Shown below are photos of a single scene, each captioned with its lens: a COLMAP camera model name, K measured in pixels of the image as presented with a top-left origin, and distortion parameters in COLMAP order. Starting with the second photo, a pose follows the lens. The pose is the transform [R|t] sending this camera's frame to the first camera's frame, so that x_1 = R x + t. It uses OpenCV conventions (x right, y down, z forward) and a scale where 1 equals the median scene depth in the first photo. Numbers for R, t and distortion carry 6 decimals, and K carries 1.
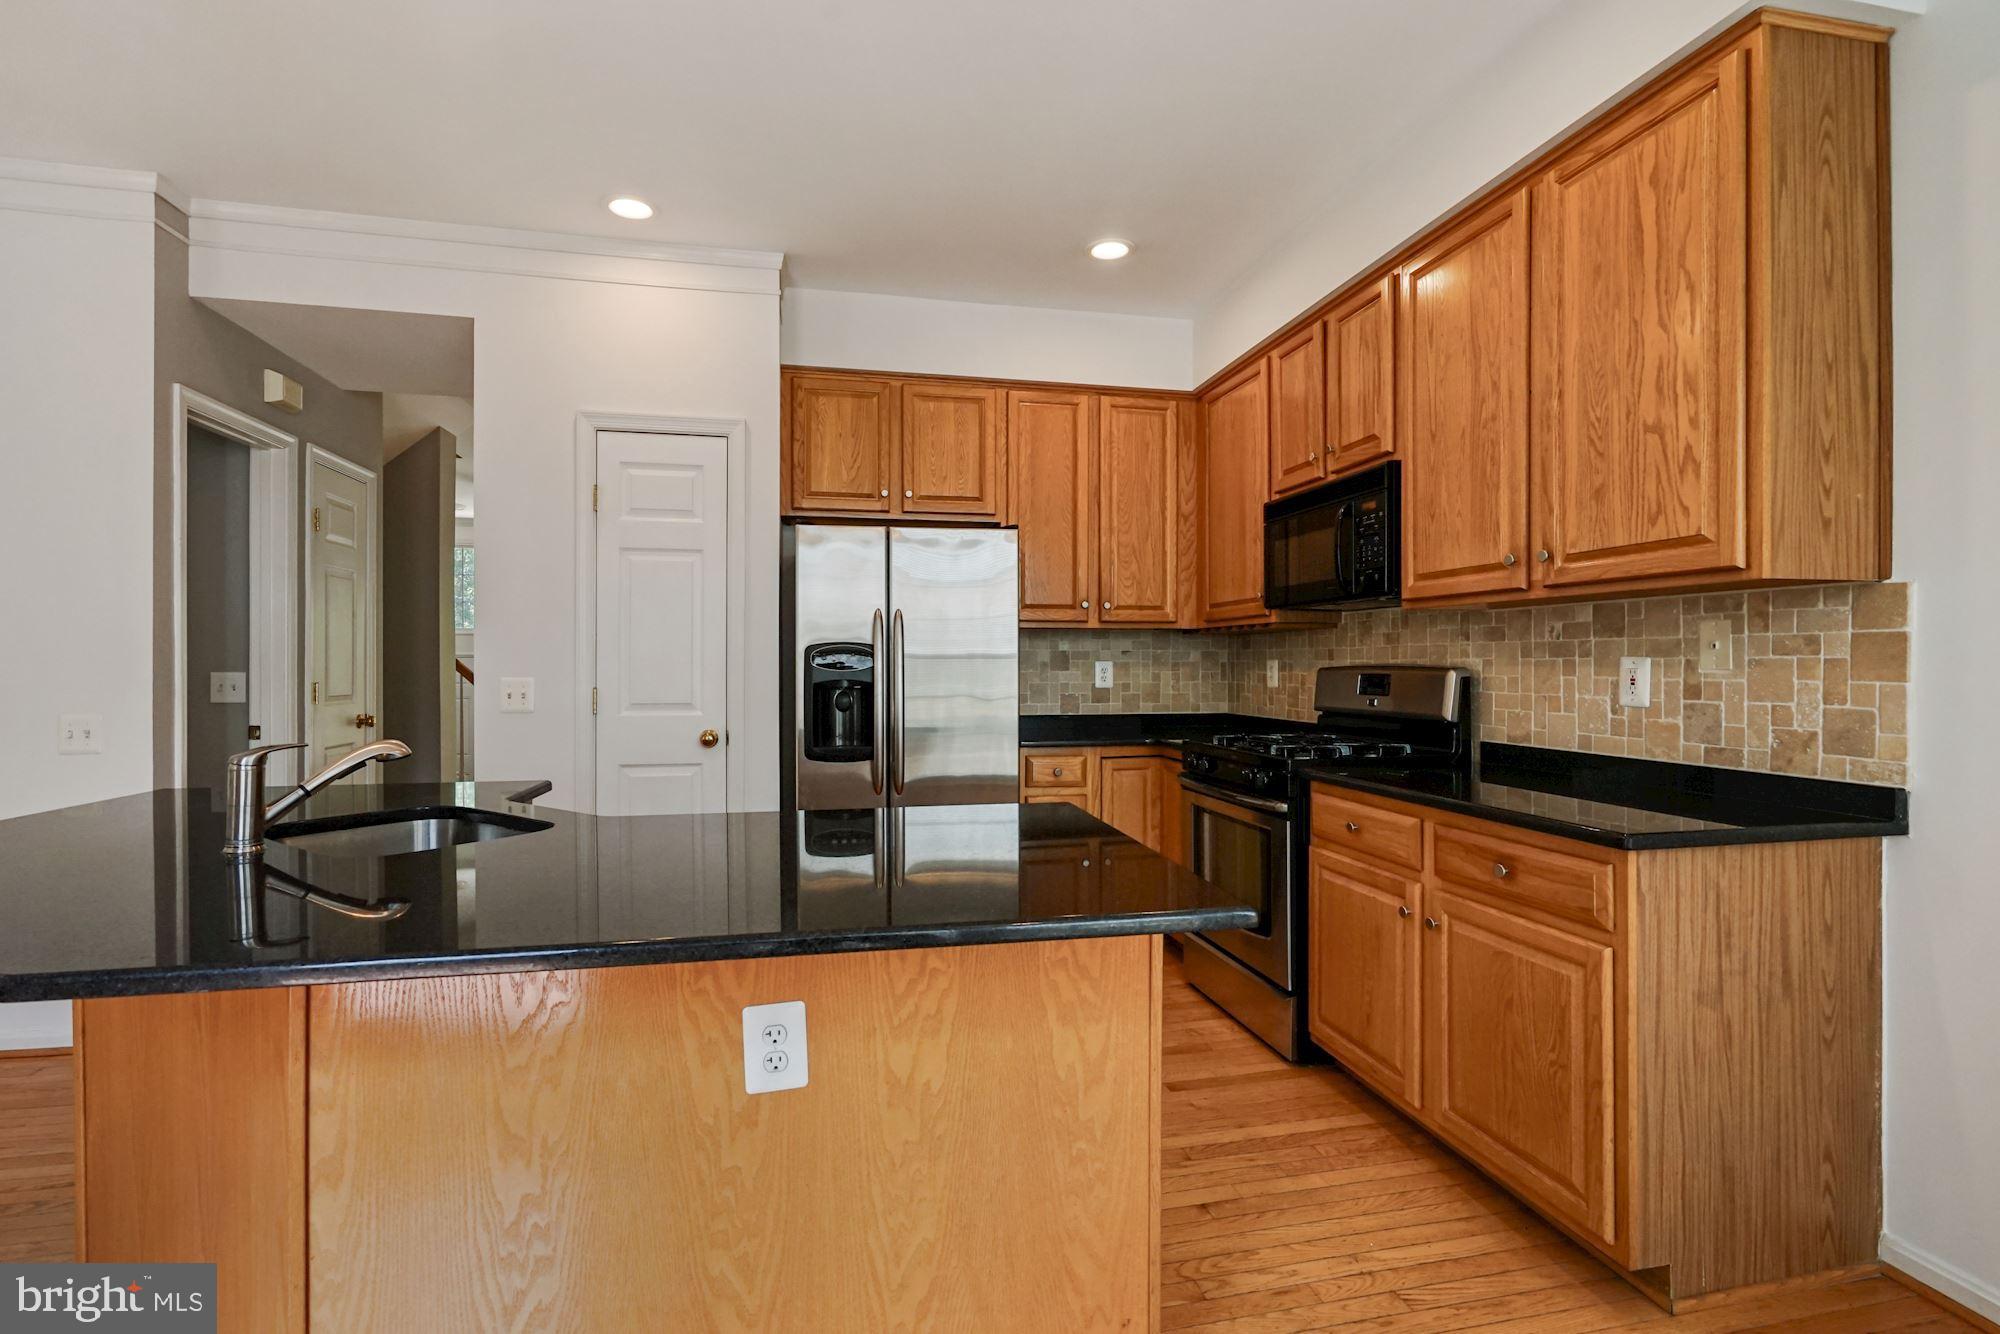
lens RADIAL K [[920.4, 0, 1001.1], [0, 920.4, 661.8], [0, 0, 1]] dist [-0.003981, 0.000067]
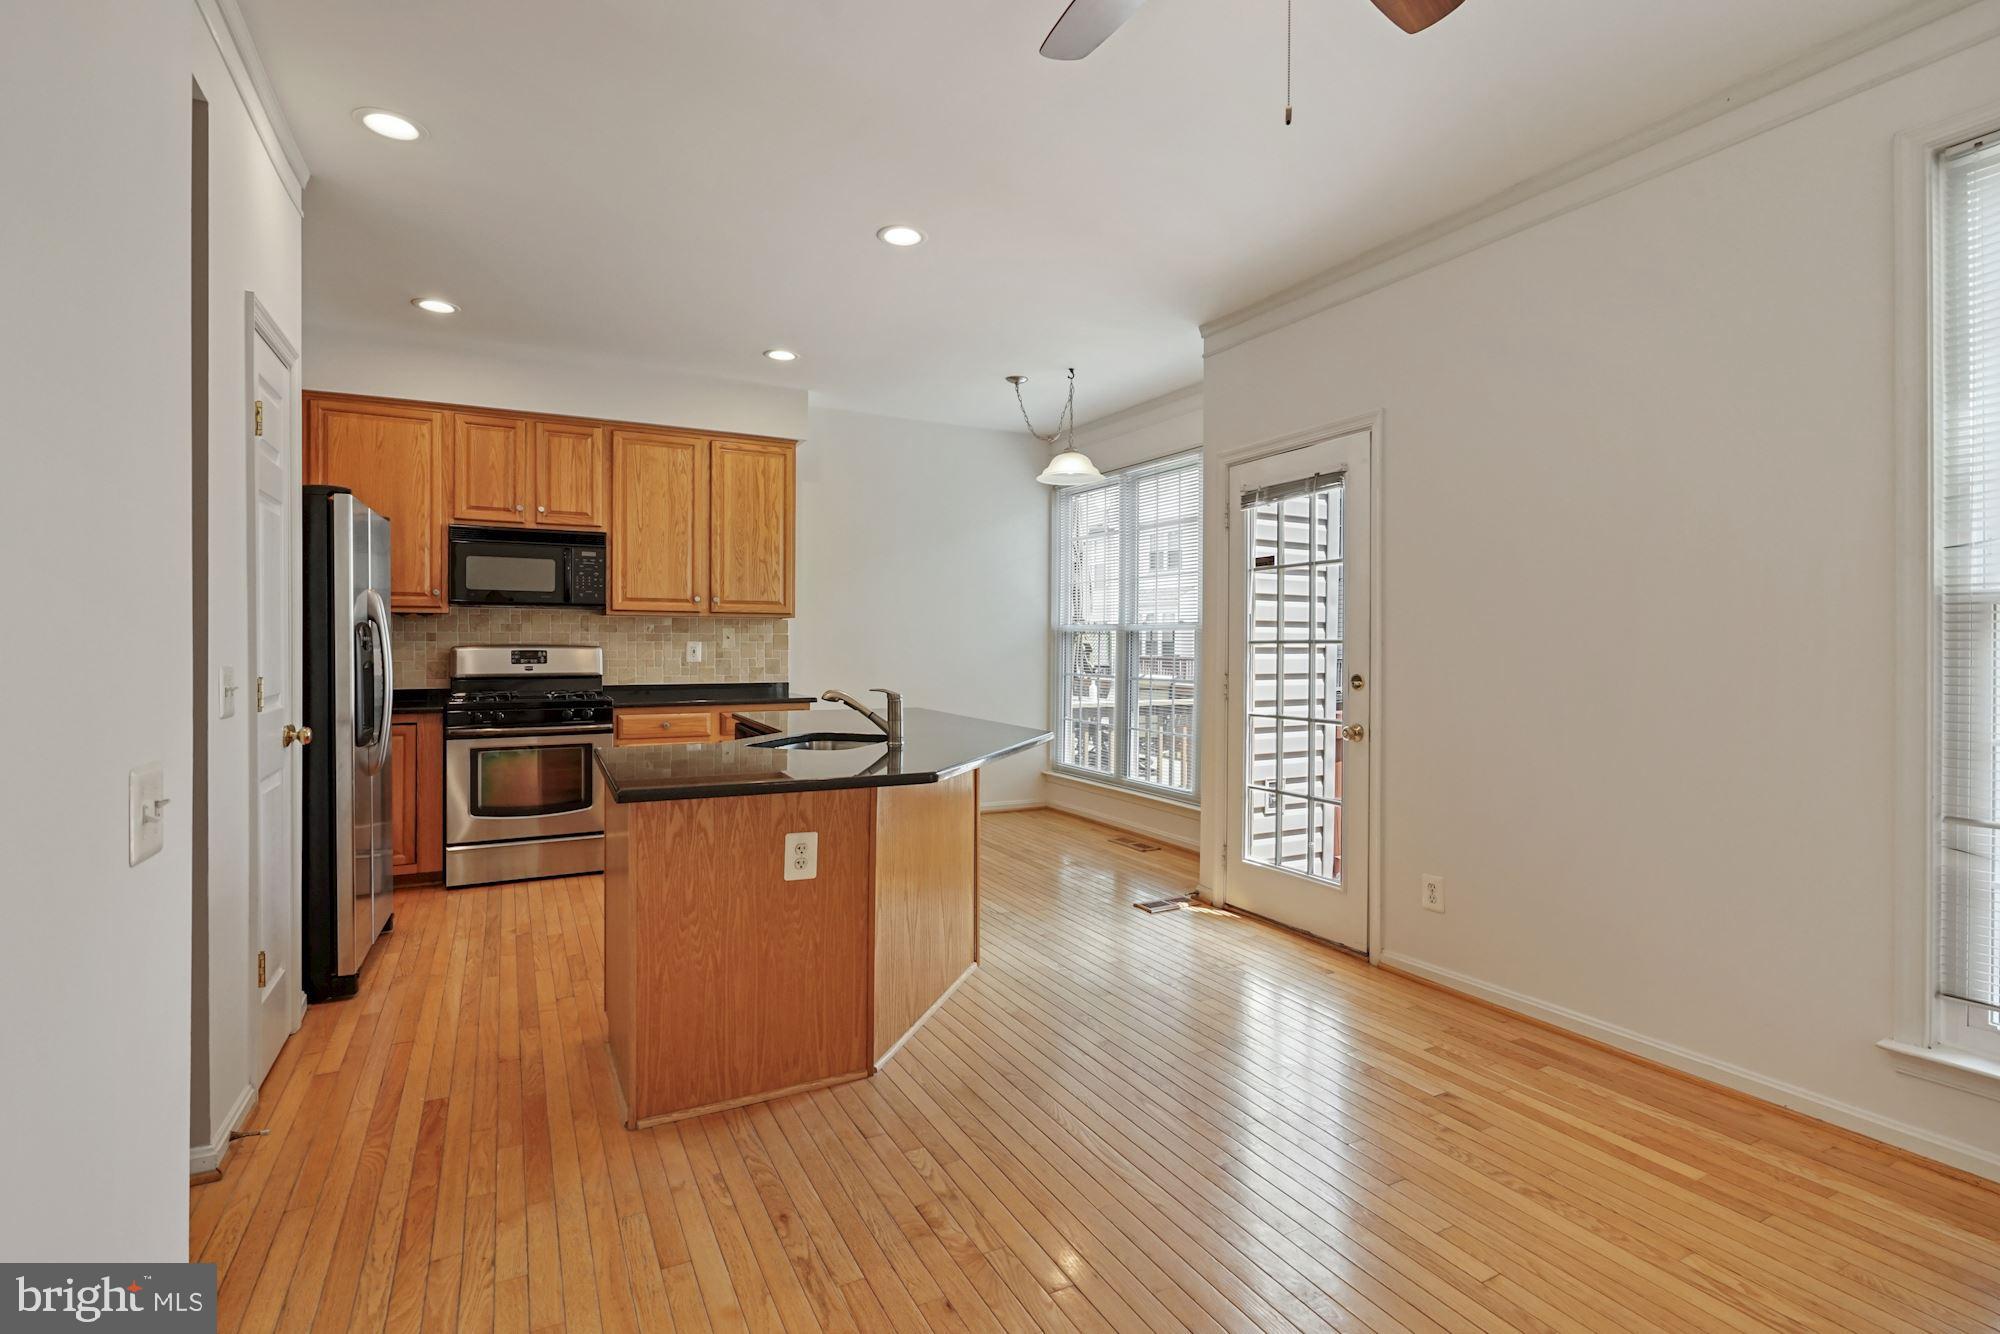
lens RADIAL K [[920.4, 0, 1001.6], [0, 920.4, 655.1], [0, 0, 1]] dist [-0.003981, 0.000067]
pose [[-0.262368, -0.013648, 0.964871, -1.772022], [-0.004943, 0.999906, 0.012799, -0.003769], [-0.964955, -0.001411, -0.262411, 0.824828]]
